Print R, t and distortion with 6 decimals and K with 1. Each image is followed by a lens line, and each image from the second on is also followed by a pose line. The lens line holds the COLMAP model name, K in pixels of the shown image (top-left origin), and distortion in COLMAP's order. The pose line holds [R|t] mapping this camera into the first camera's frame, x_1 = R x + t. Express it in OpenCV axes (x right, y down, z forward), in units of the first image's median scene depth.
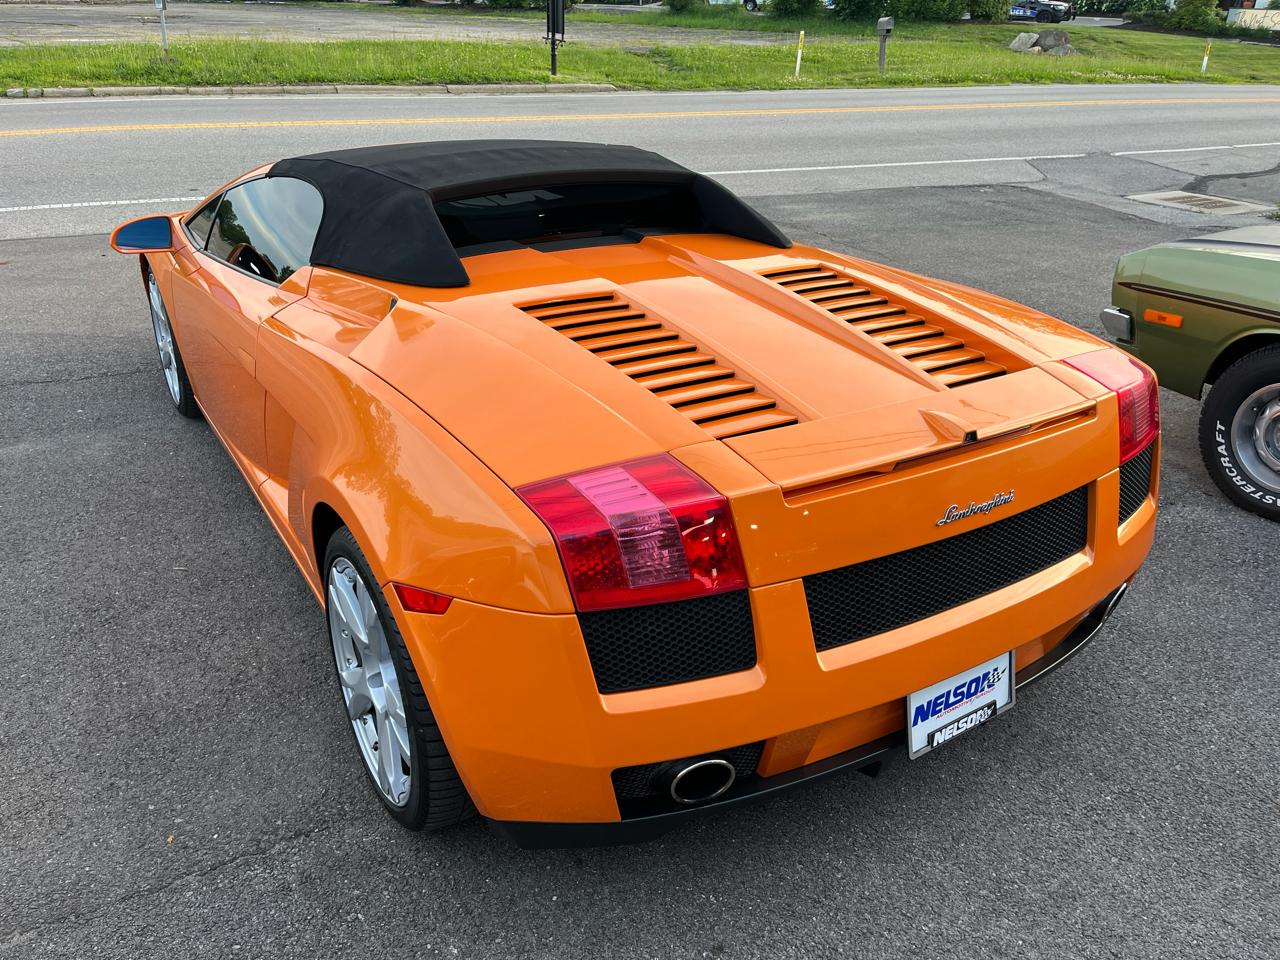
lens RADIAL K [[972.8, 0, 649.5], [0, 972.8, 488.7], [0, 0, 1]] dist [0.078395, -0.108625]
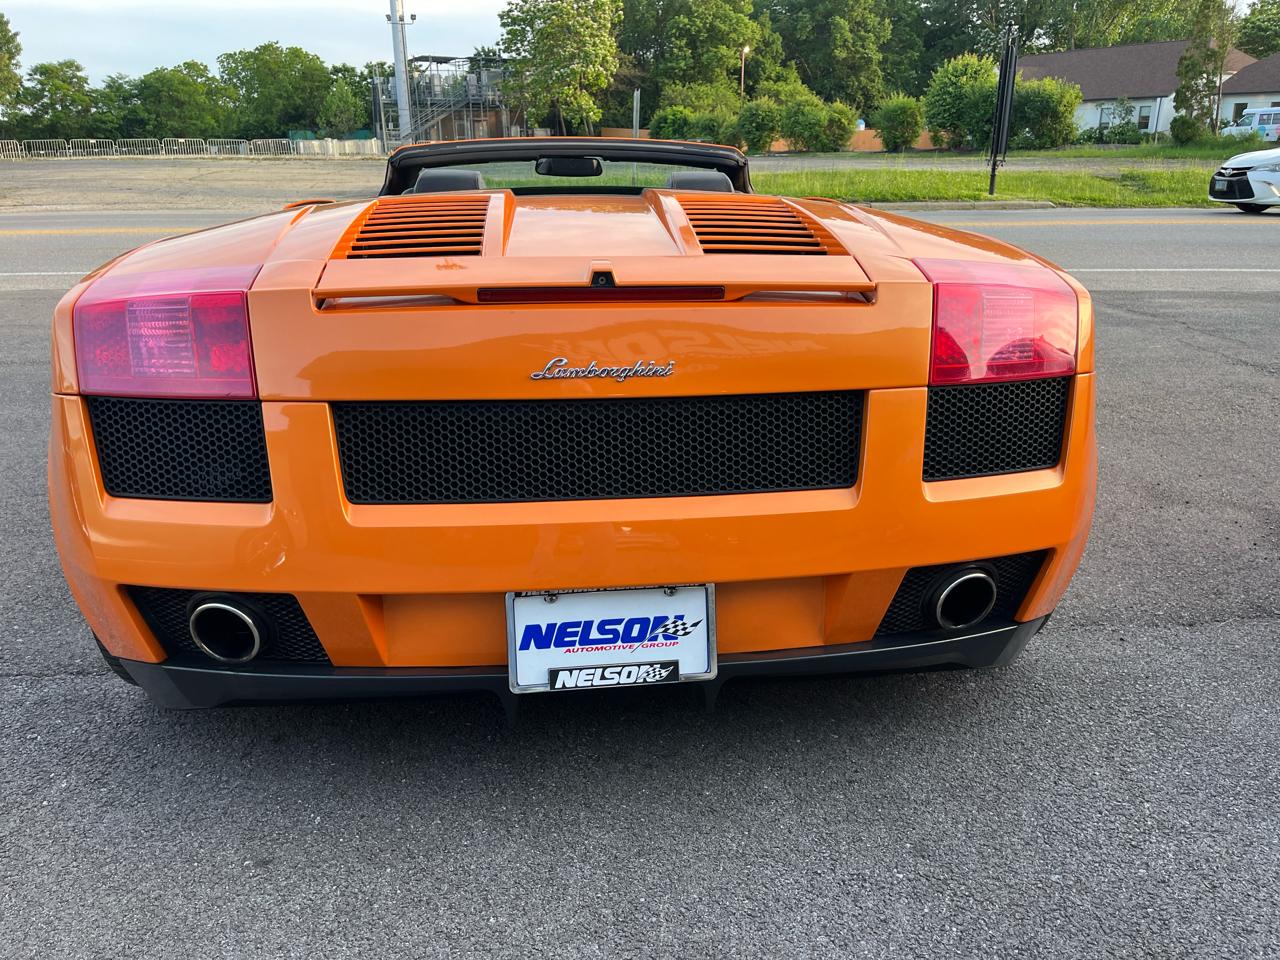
lens RADIAL K [[972.8, 0, 653.8], [0, 972.8, 489.2], [0, 0, 1]] dist [0.078395, -0.108625]
pose [[0.890739, 0.116223, -0.439404, 0.520072], [-0.174337, 0.980175, -0.094150, 0.128465], [0.419750, 0.160468, 0.893342, 0.243674]]
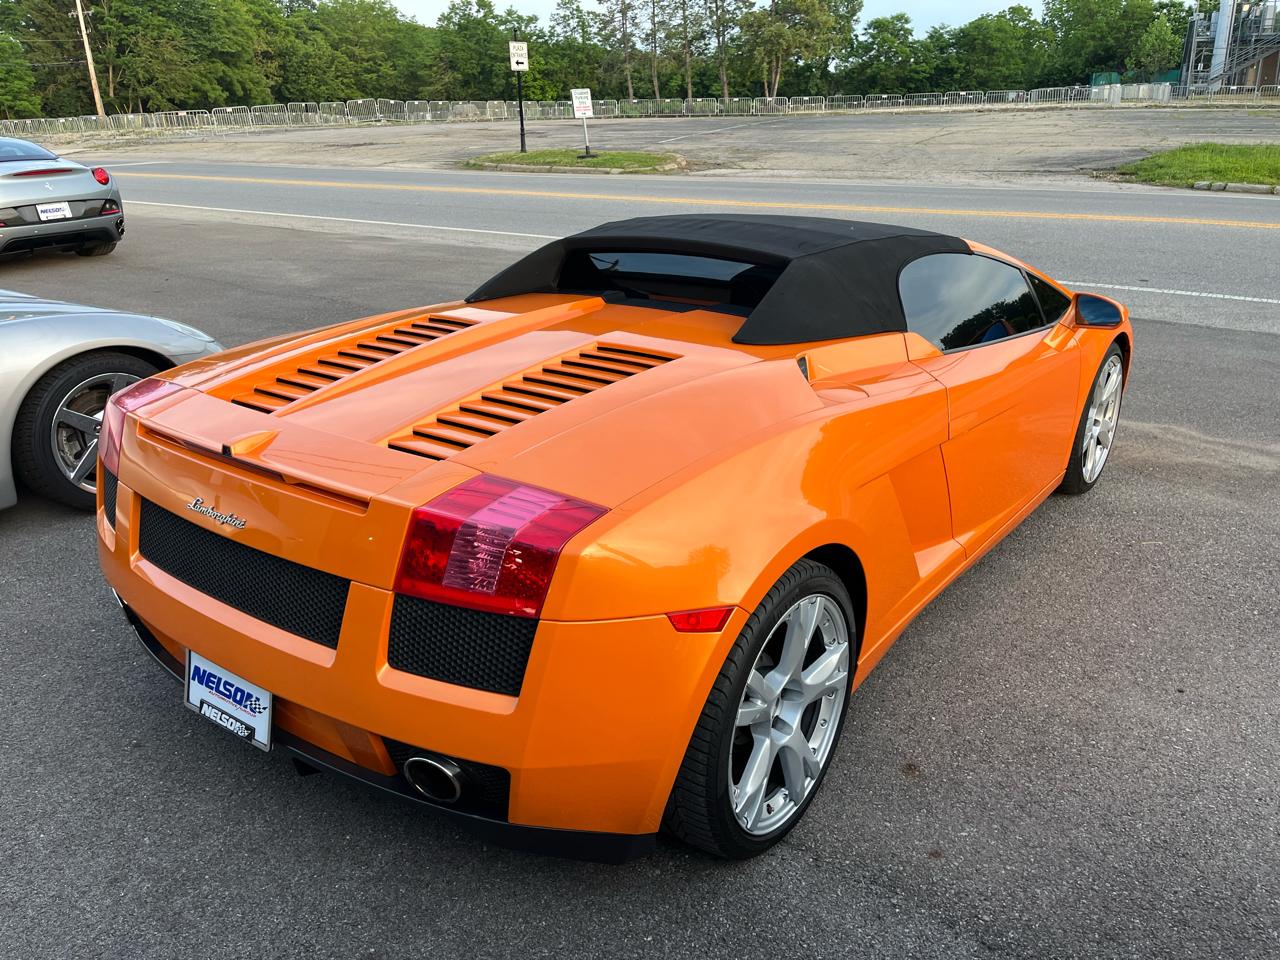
lens RADIAL K [[972.8, 0, 641.2], [0, 972.8, 480.6], [0, 0, 1]] dist [0.078395, -0.108625]
pose [[0.340804, 0.300938, -0.890668, 1.061869], [-0.387113, 0.908262, 0.158758, -0.270855], [0.856736, 0.290684, 0.426036, 0.668457]]
